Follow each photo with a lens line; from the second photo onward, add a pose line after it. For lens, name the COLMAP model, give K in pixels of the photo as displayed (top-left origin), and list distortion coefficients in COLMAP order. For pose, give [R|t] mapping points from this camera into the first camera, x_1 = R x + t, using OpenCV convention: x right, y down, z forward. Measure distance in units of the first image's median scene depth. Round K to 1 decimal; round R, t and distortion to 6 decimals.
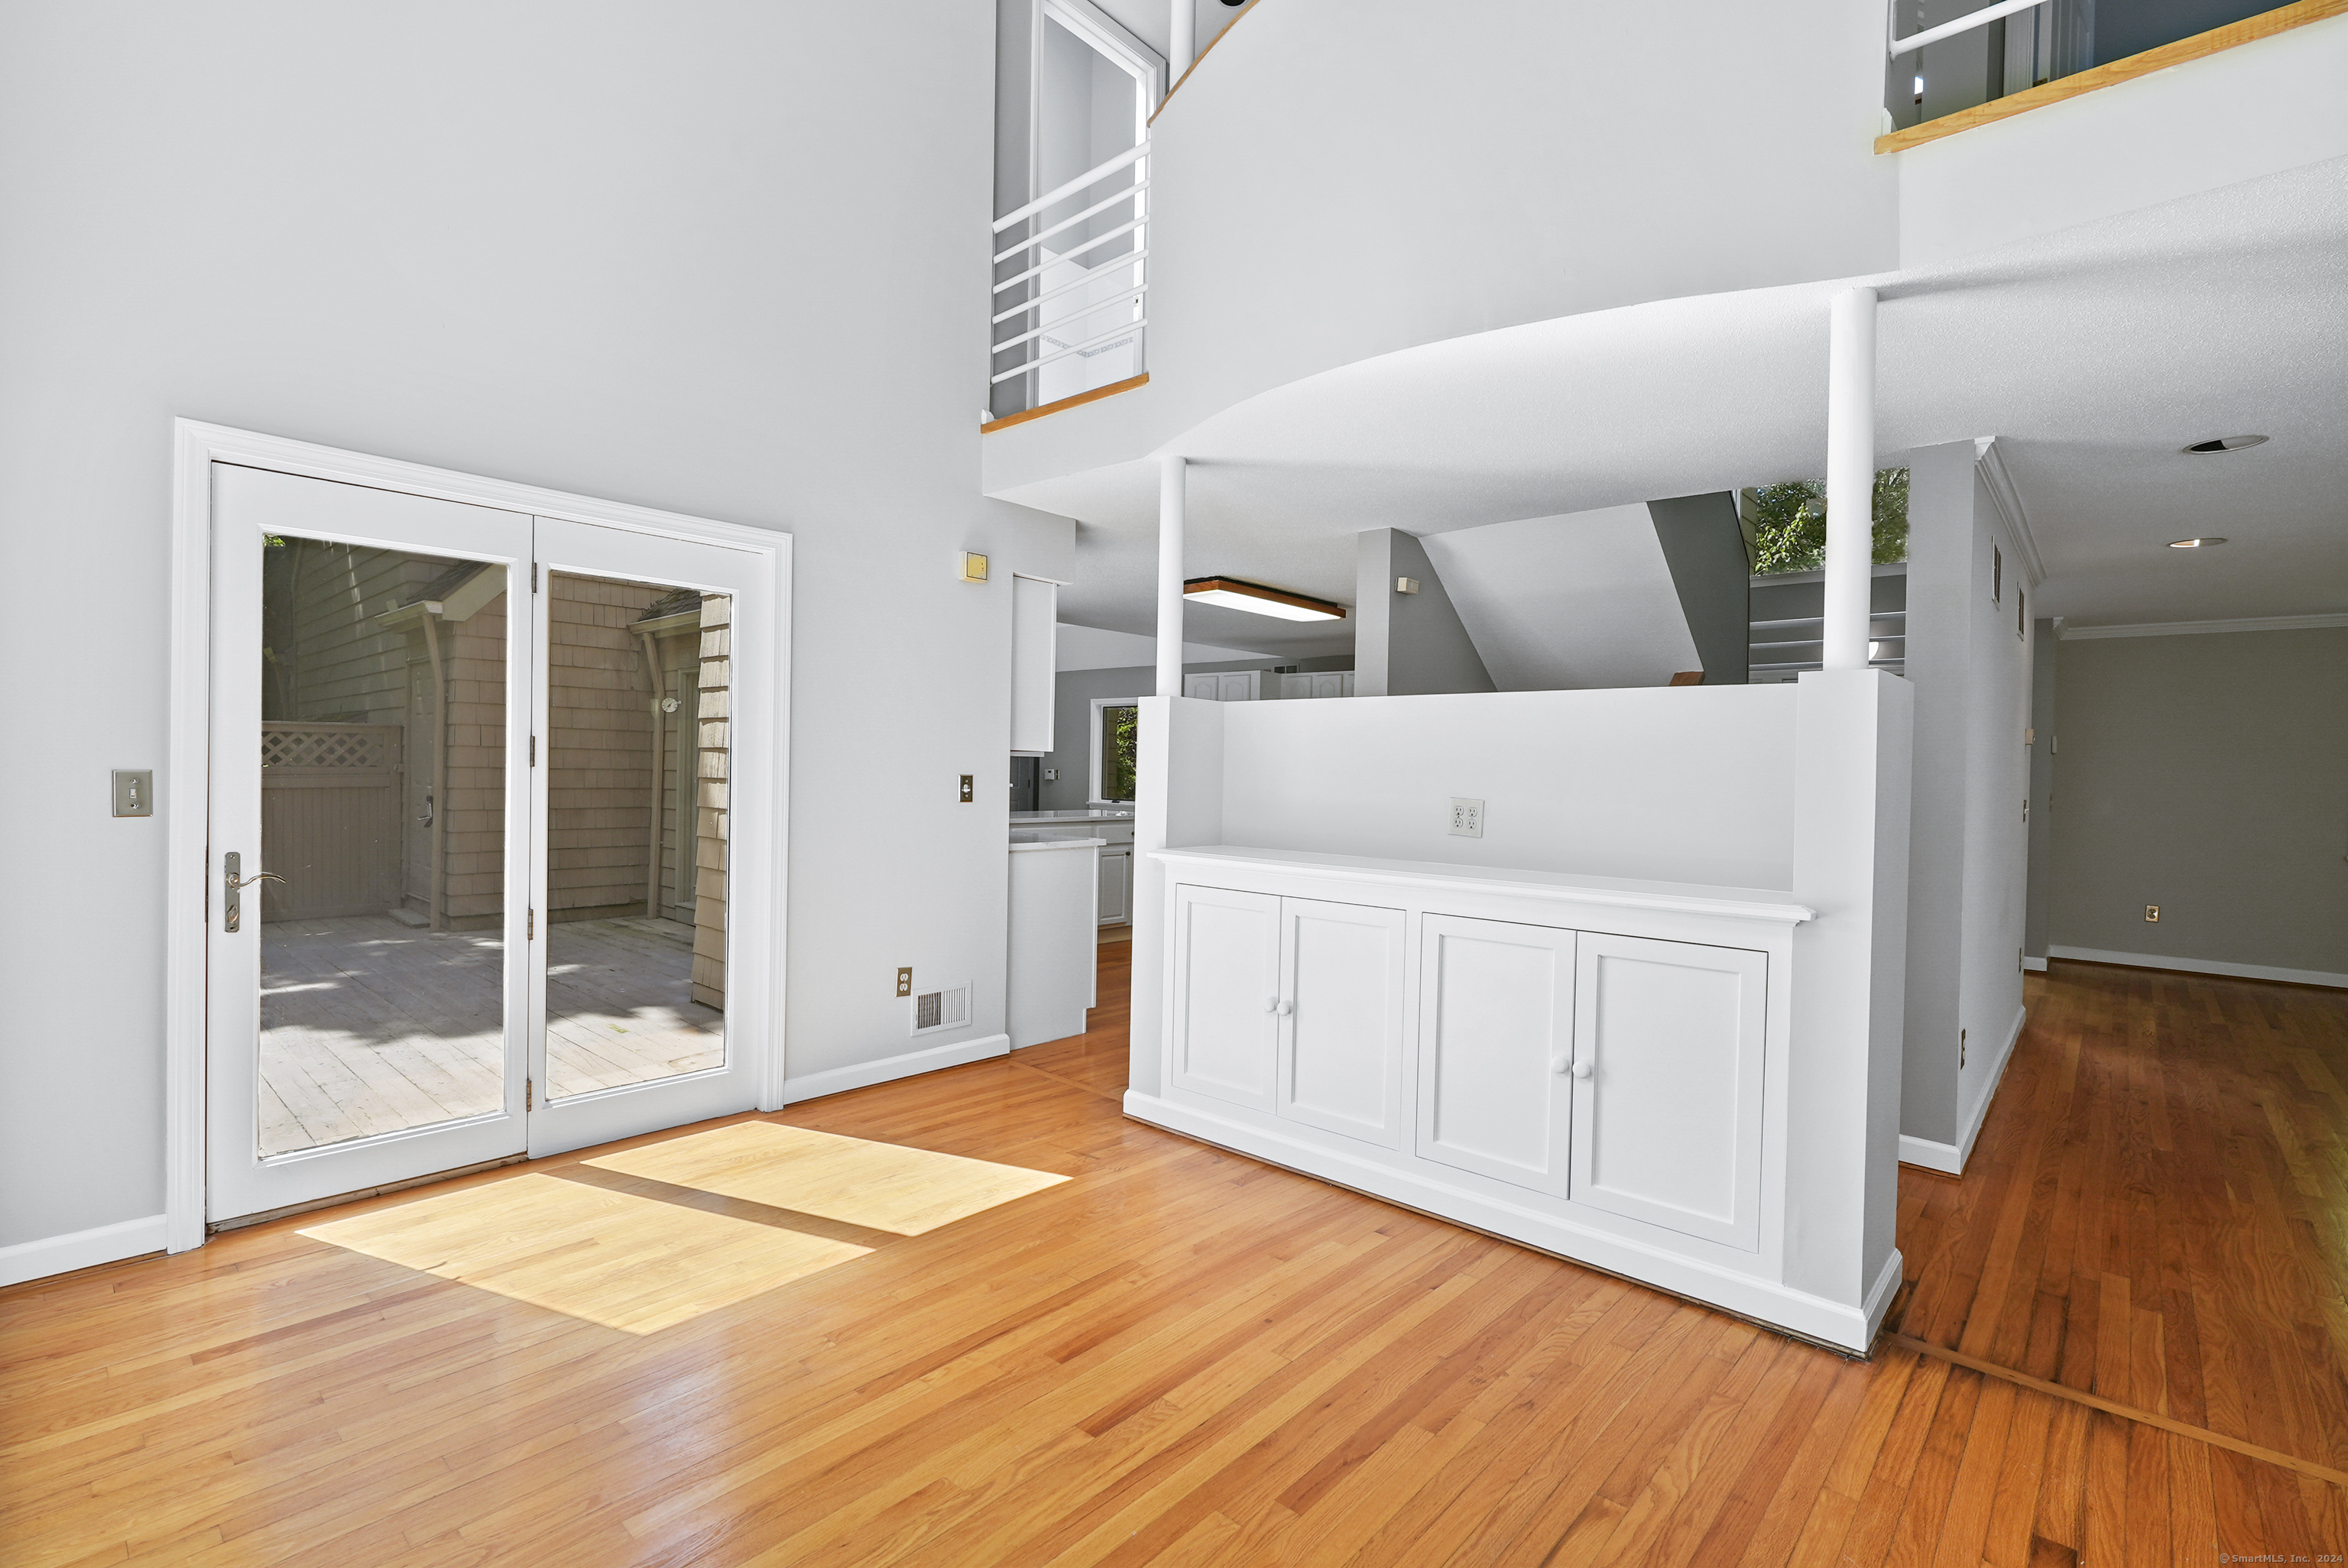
lens RADIAL K [[1073.3, 0, 1176.6], [0, 1073.3, 775.3], [0, 0, 1]] dist [-0.005475, -0.000108]
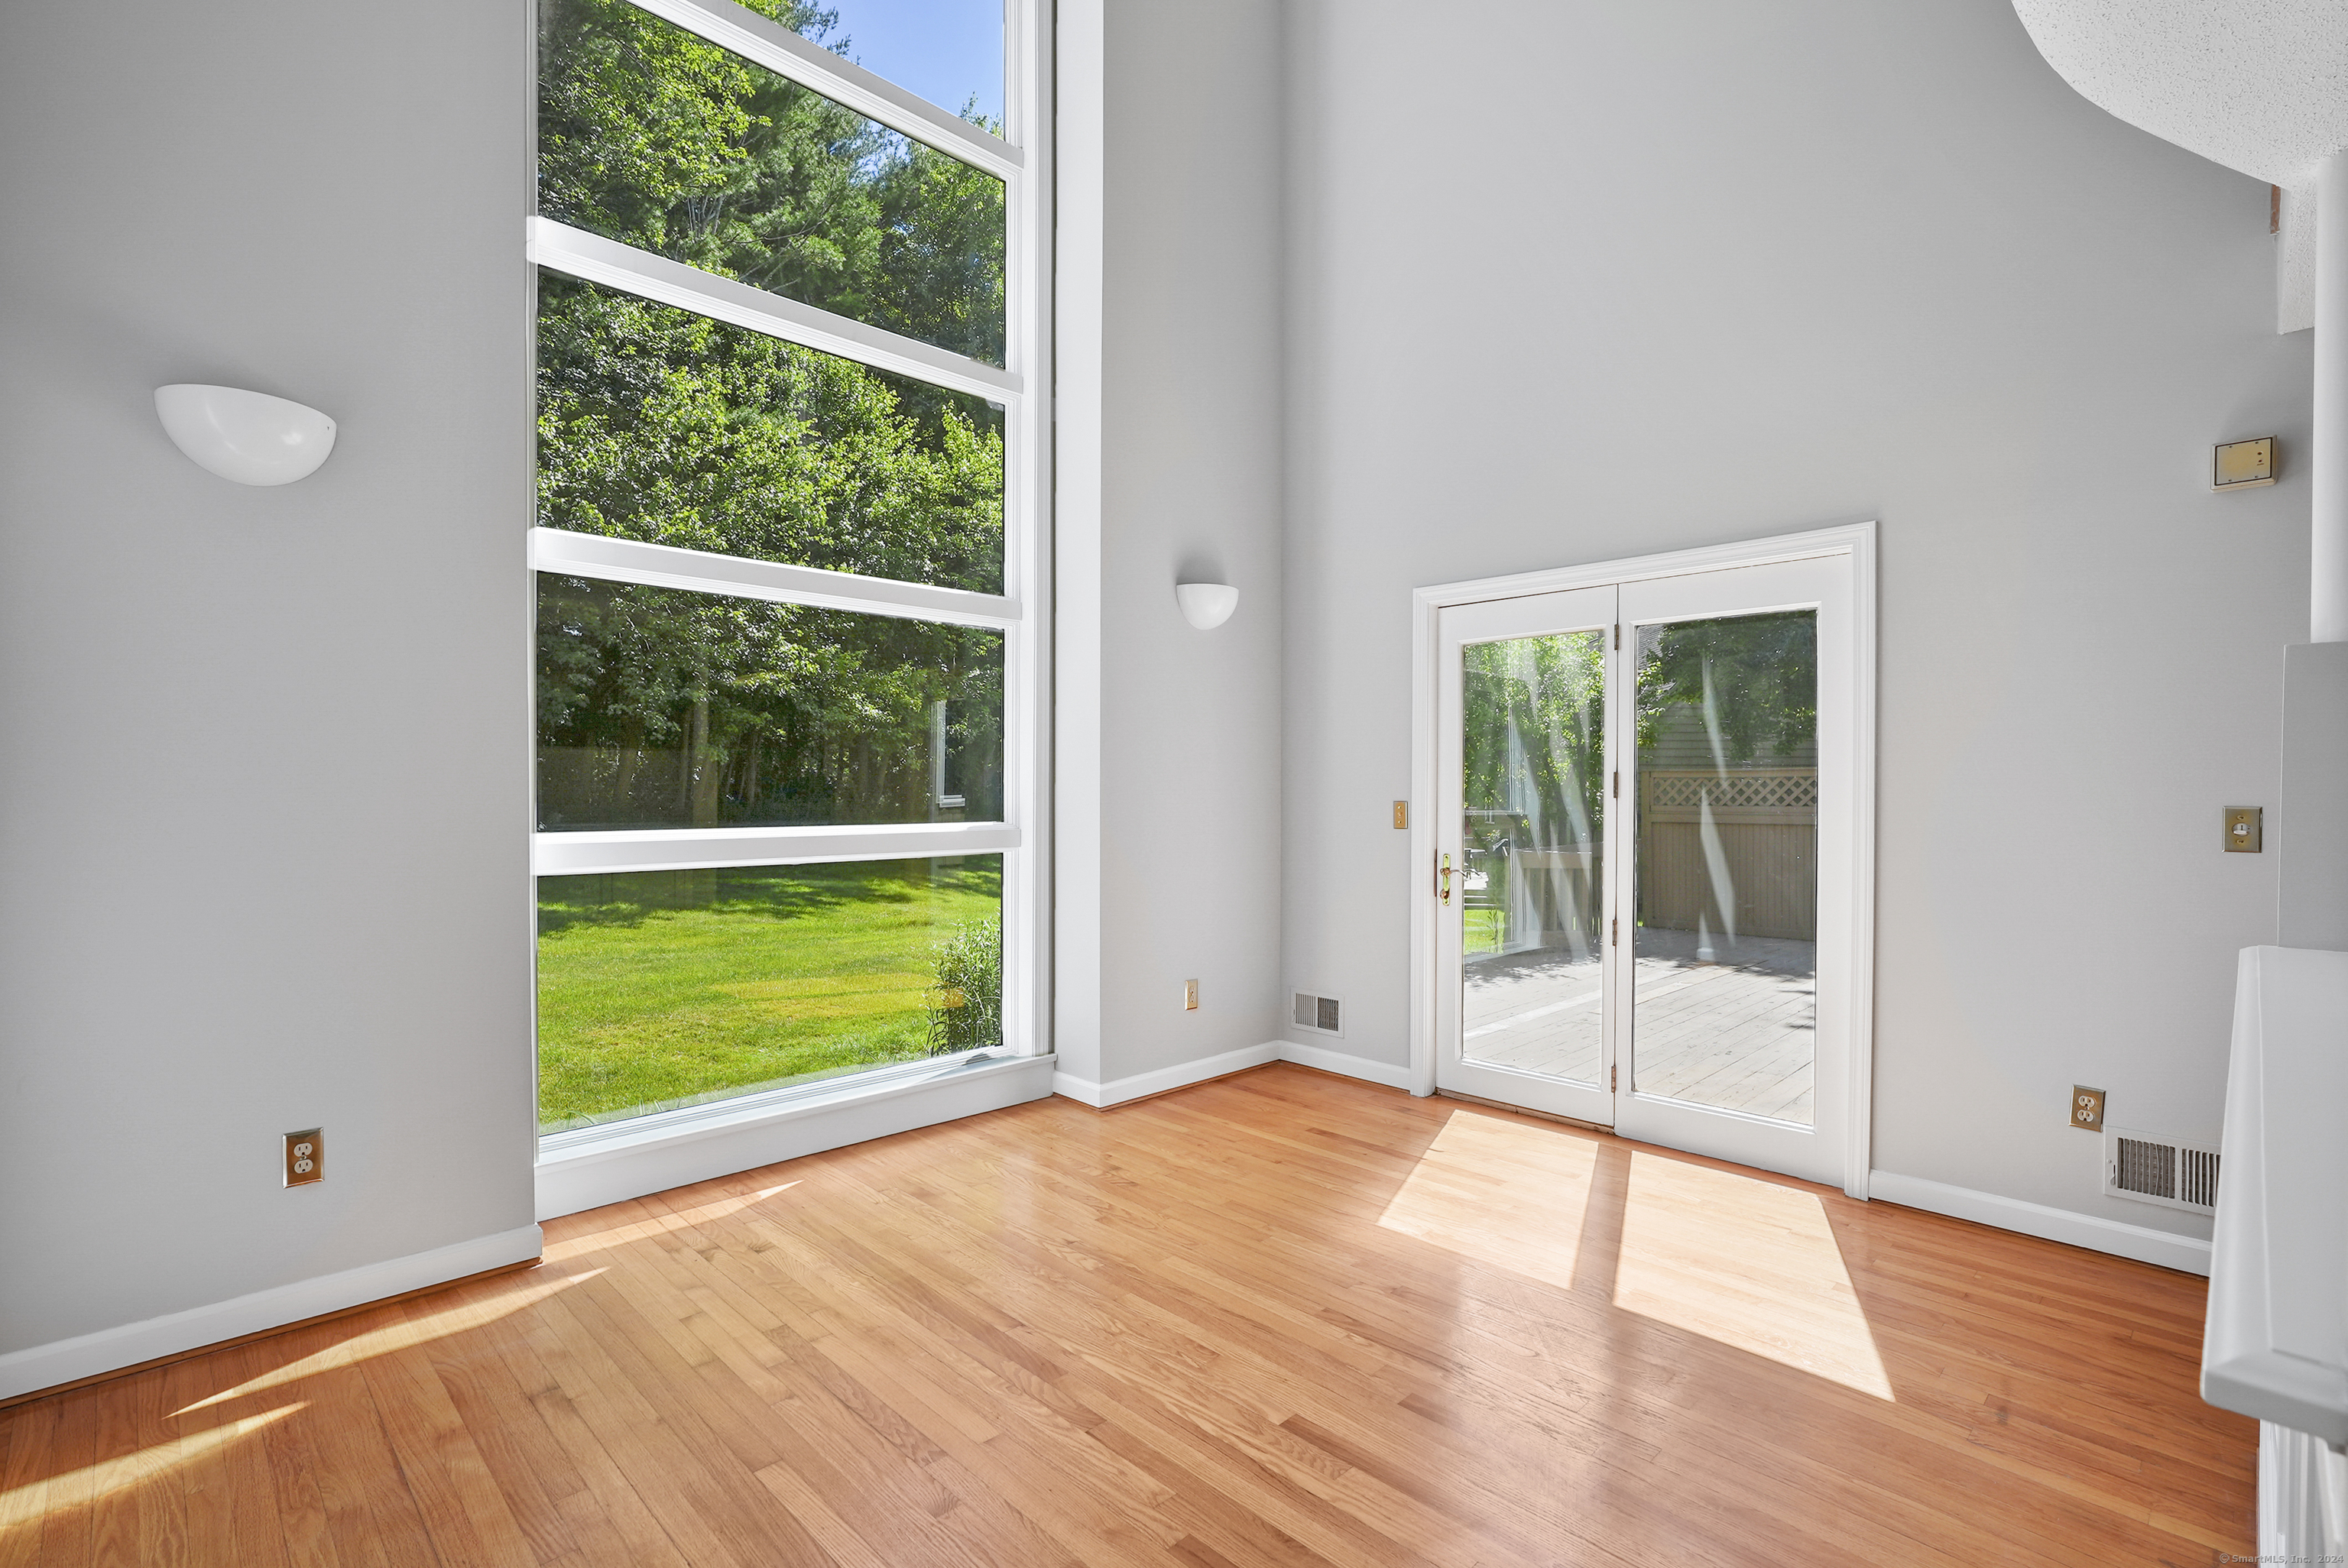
lens RADIAL K [[1075.8, 0, 1176.0], [0, 1075.8, 780.2], [0, 0, 1]] dist [-0.001264, 0.000018]
pose [[-0.054895, -0.034282, -0.997903, 0.643779], [-0.017104, 0.999296, -0.033389, 0.022151], [0.998346, 0.015235, -0.055442, 0.622568]]
